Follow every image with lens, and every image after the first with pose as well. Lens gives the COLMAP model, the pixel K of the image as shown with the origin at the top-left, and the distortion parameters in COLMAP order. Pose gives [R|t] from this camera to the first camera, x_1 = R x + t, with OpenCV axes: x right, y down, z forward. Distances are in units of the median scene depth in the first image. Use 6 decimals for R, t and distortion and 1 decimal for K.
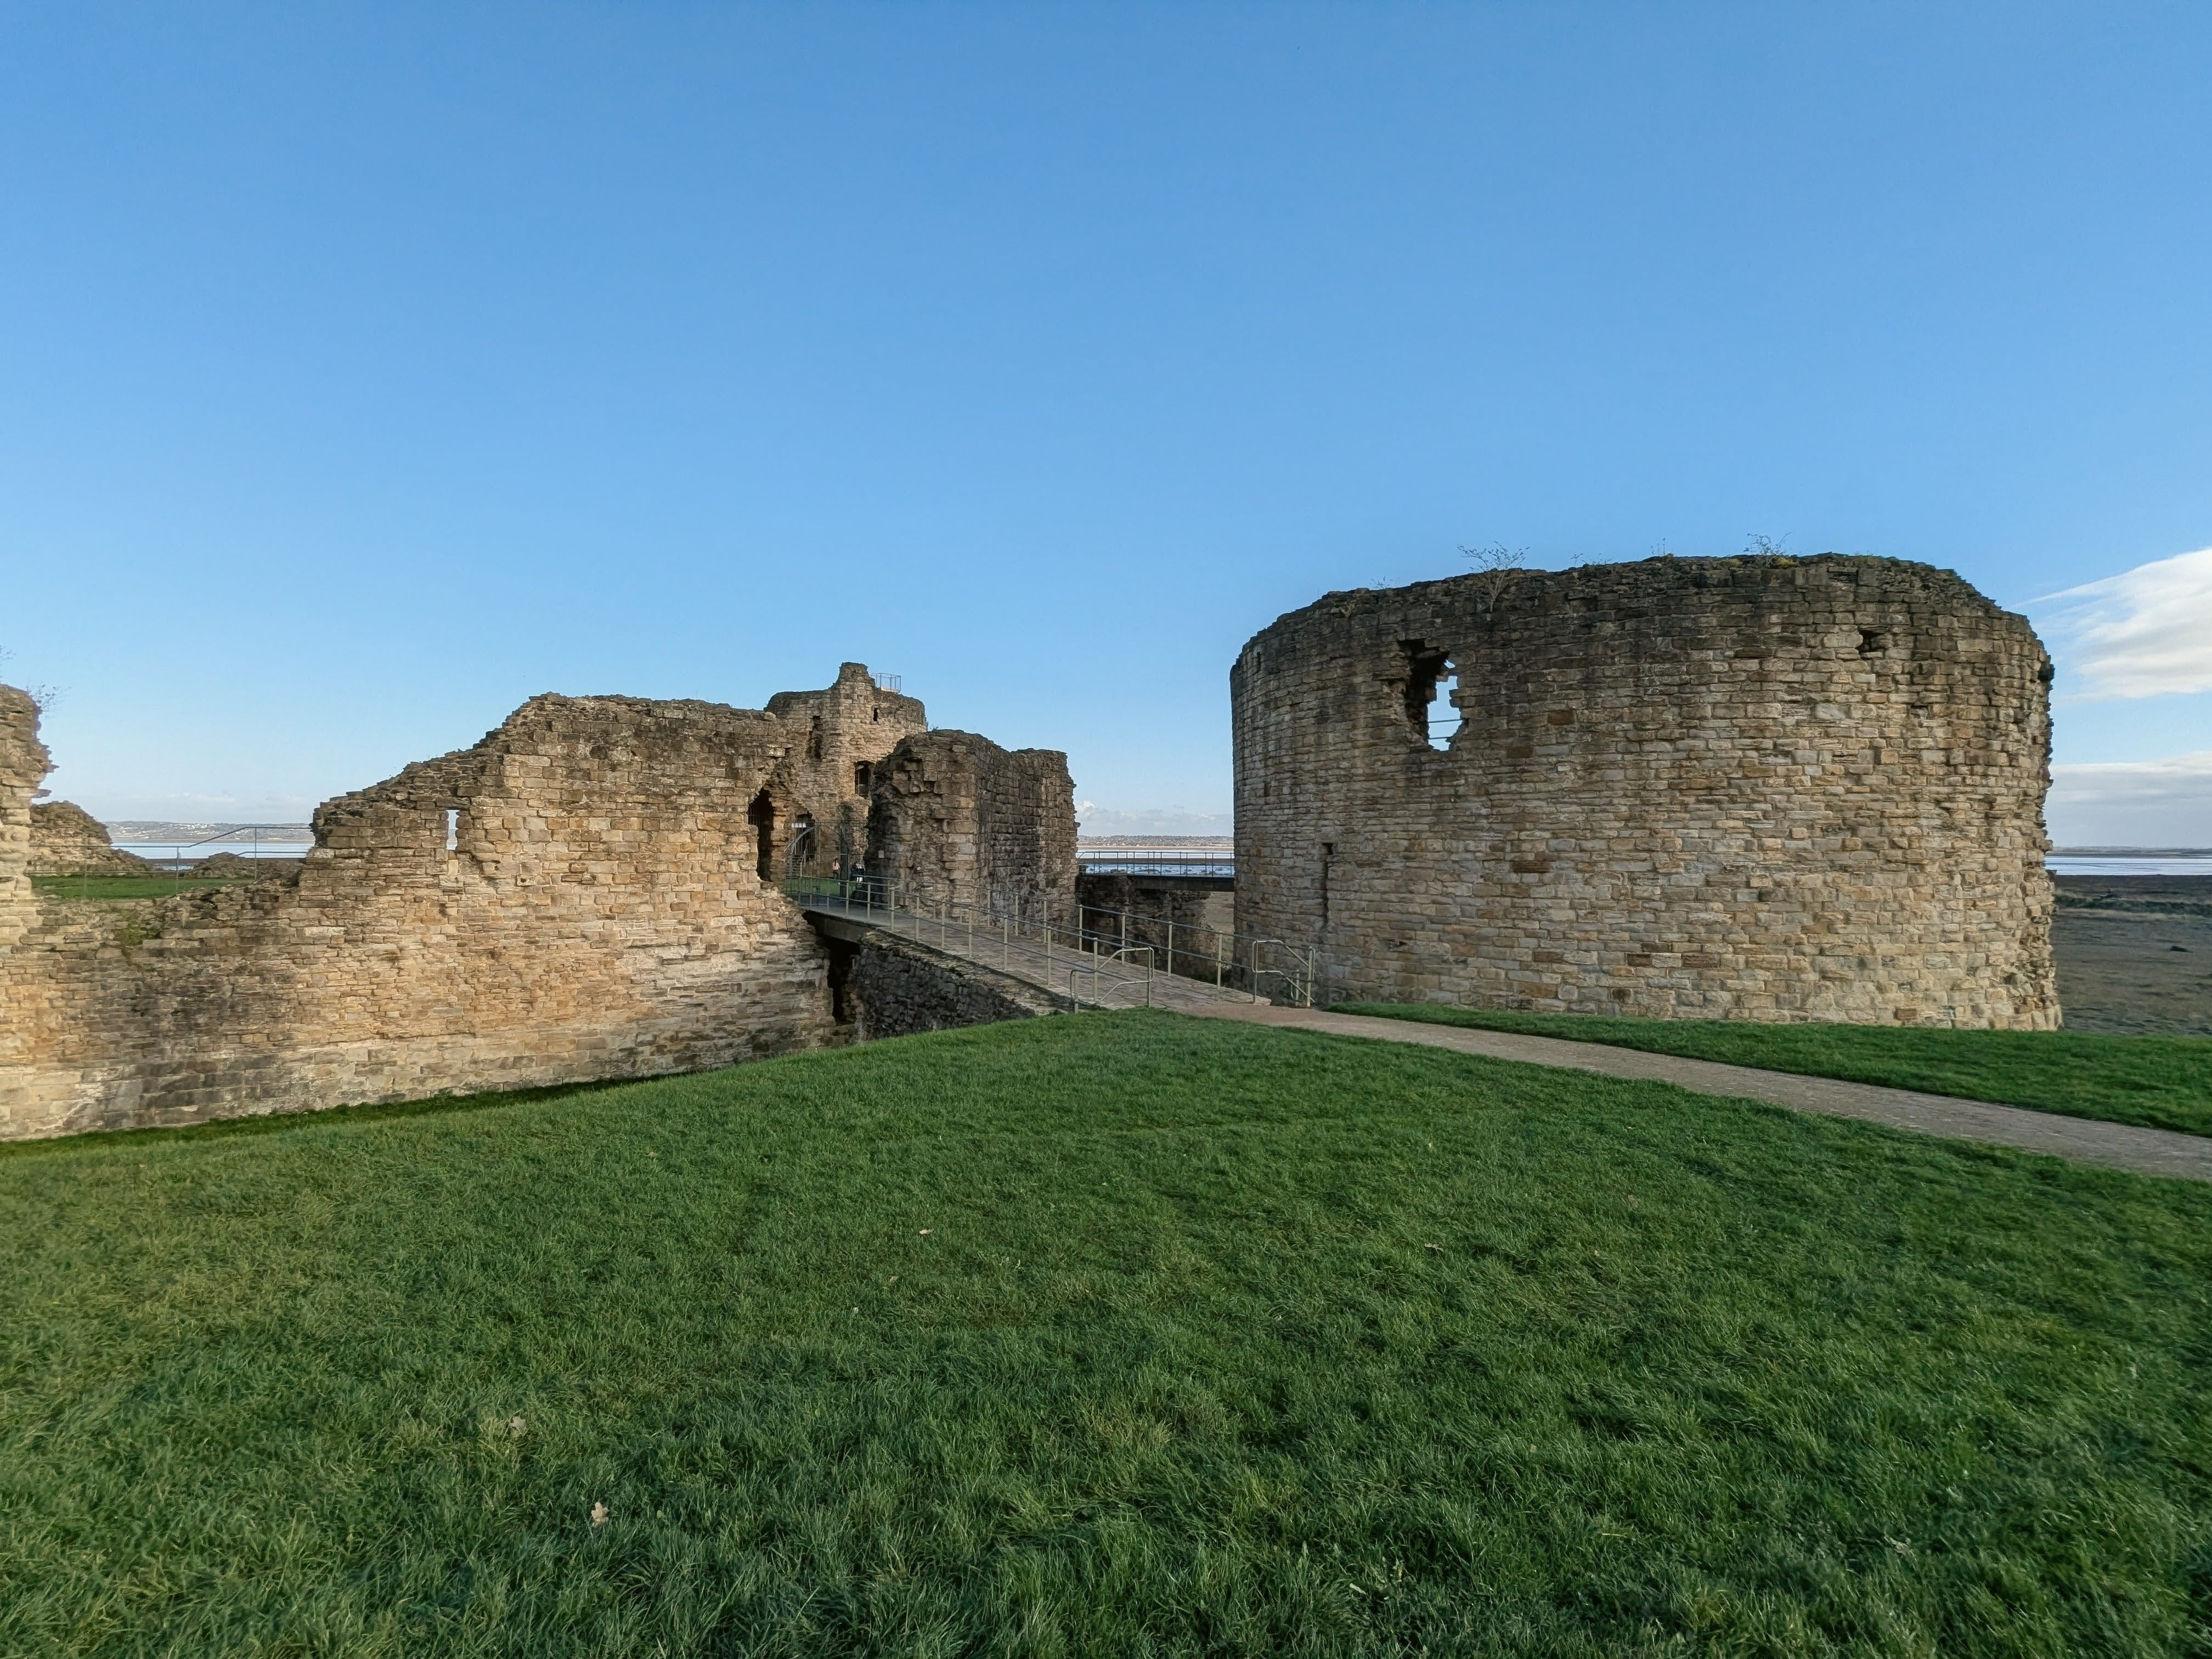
lens RADIAL K [[1030.0, 0, 1110.4], [0, 1030.0, 825.9], [0, 0, 1]] dist [-0.003264, -0.001379]
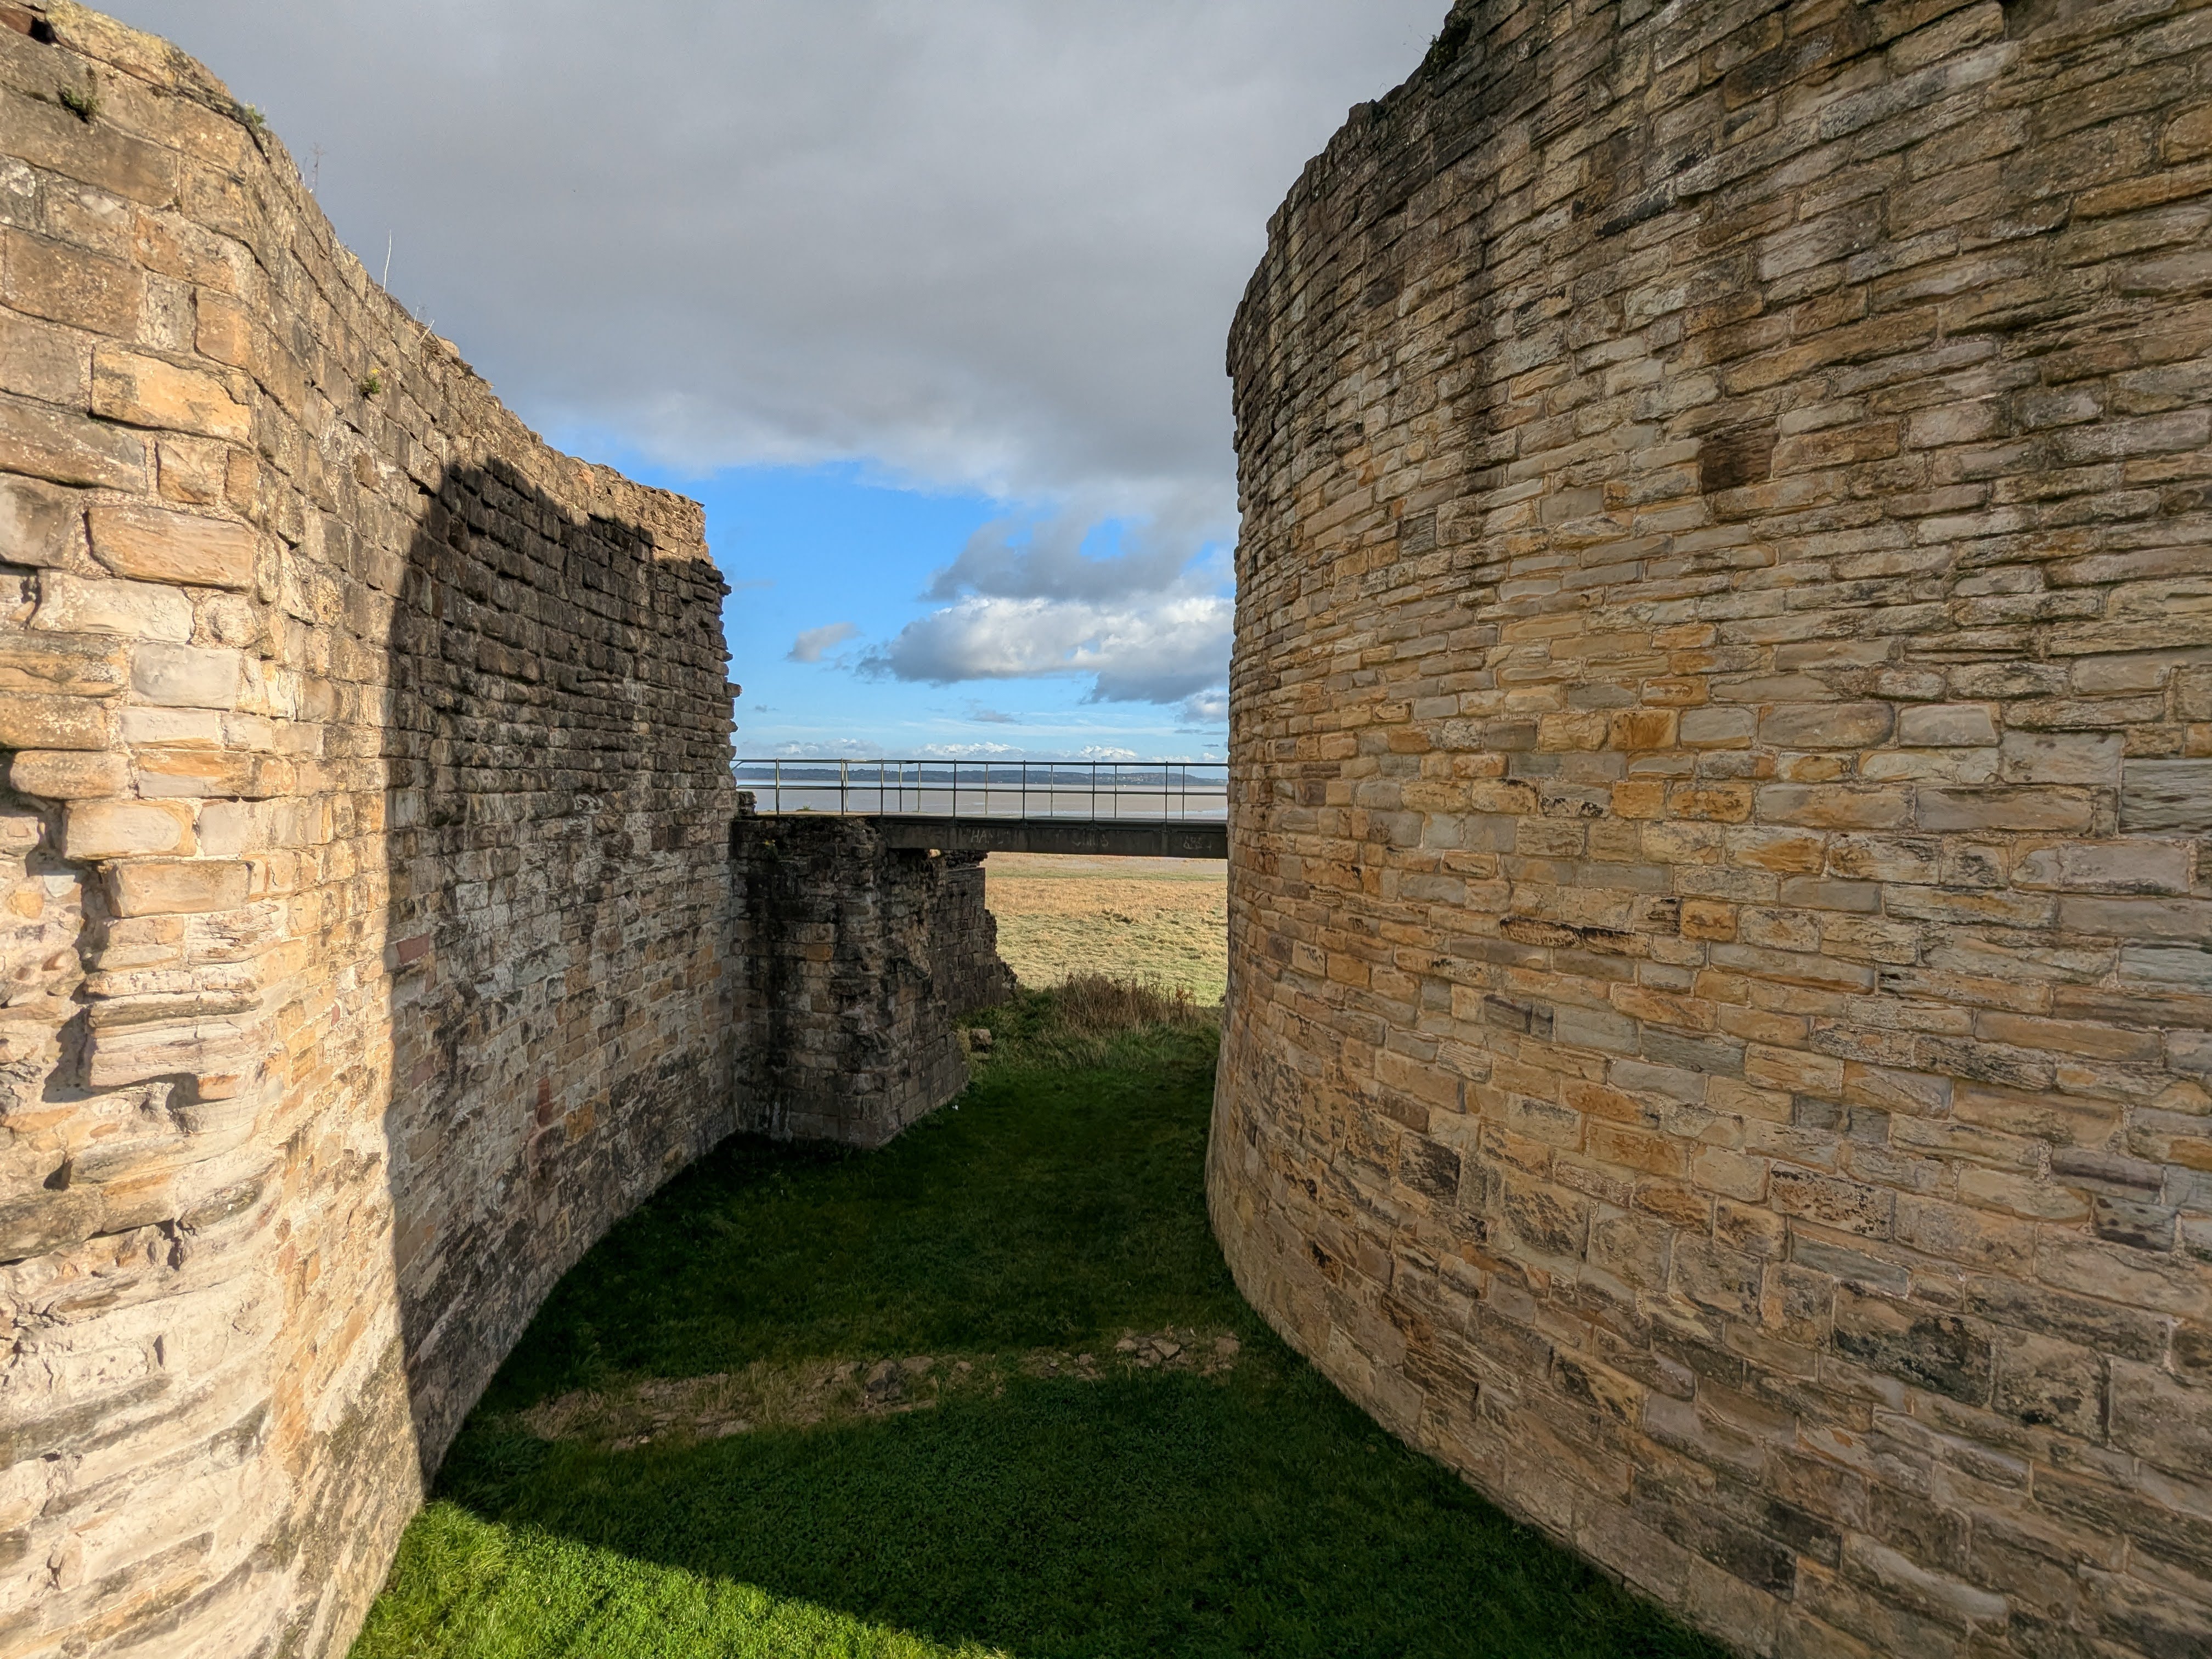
lens RADIAL K [[1030.0, 0, 1105.3], [0, 1030.0, 834.8], [0, 0, 1]] dist [-0.003264, -0.001379]
pose [[0.929818, -0.007860, 0.367937, -0.048573], [-0.018113, 0.997583, 0.067086, 0.027139], [-0.367575, -0.069042, 0.927428, 0.614403]]
